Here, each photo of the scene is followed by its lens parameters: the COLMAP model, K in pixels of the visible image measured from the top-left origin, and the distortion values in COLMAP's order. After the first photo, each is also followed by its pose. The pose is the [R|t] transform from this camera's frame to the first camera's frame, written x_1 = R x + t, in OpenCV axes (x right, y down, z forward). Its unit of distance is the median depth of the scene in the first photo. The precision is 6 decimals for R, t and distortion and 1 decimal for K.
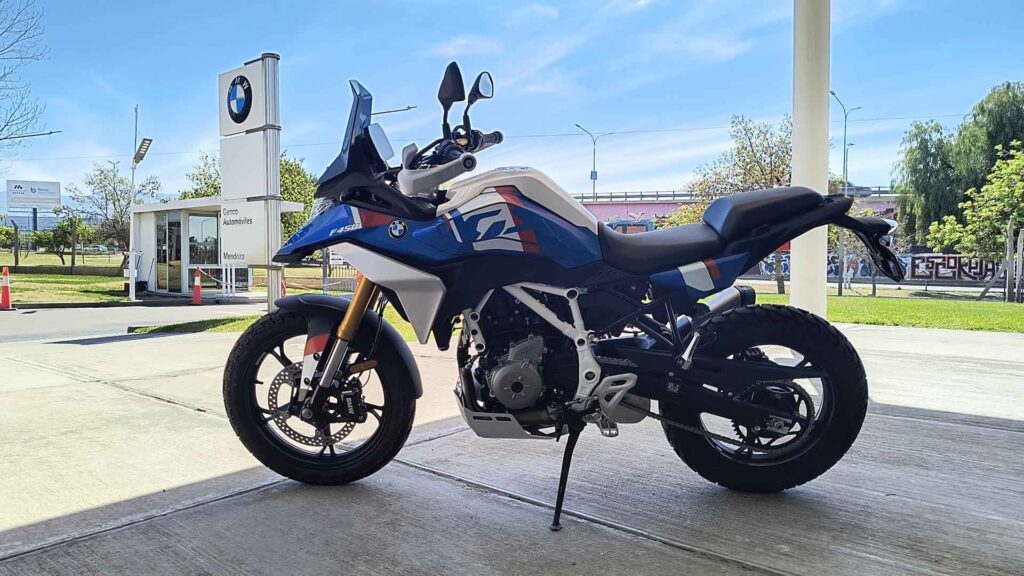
lens RADIAL K [[698.5, 0, 512.0], [0, 698.5, 288.0], [0, 0, 1]] dist [0.005432, 0.000984]
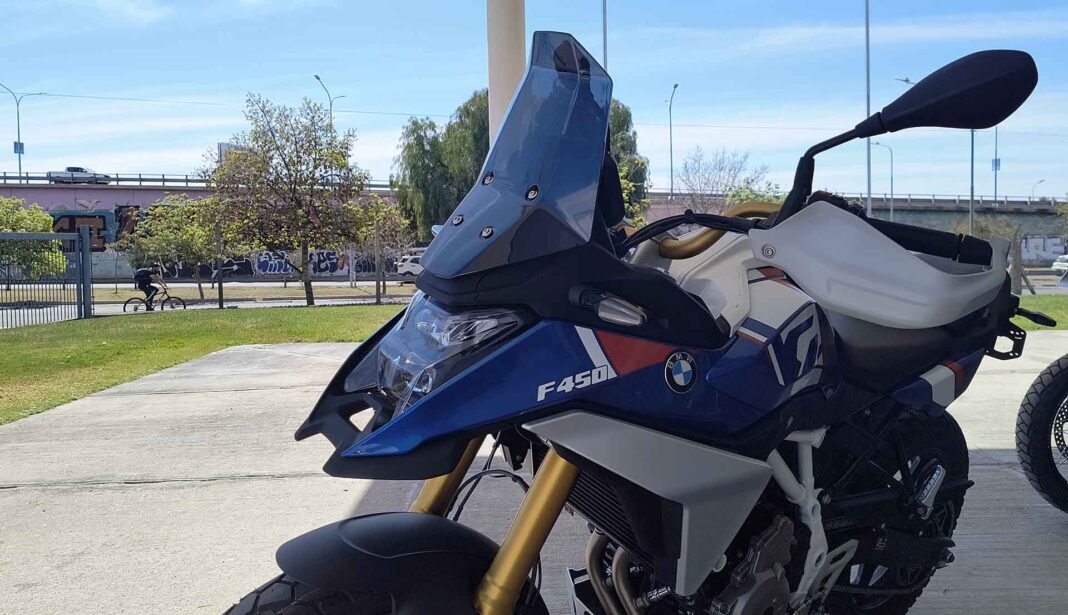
lens RADIAL K [[797.3, 0, 534.0], [0, 797.3, 307.5], [0, 0, 1]] dist [0.001986, 0.000396]
pose [[0.781617, -0.058467, 0.621013, -0.553845], [0.045731, 0.998289, 0.036428, -0.147389], [-0.622081, -0.000073, 0.782953, 0.638779]]
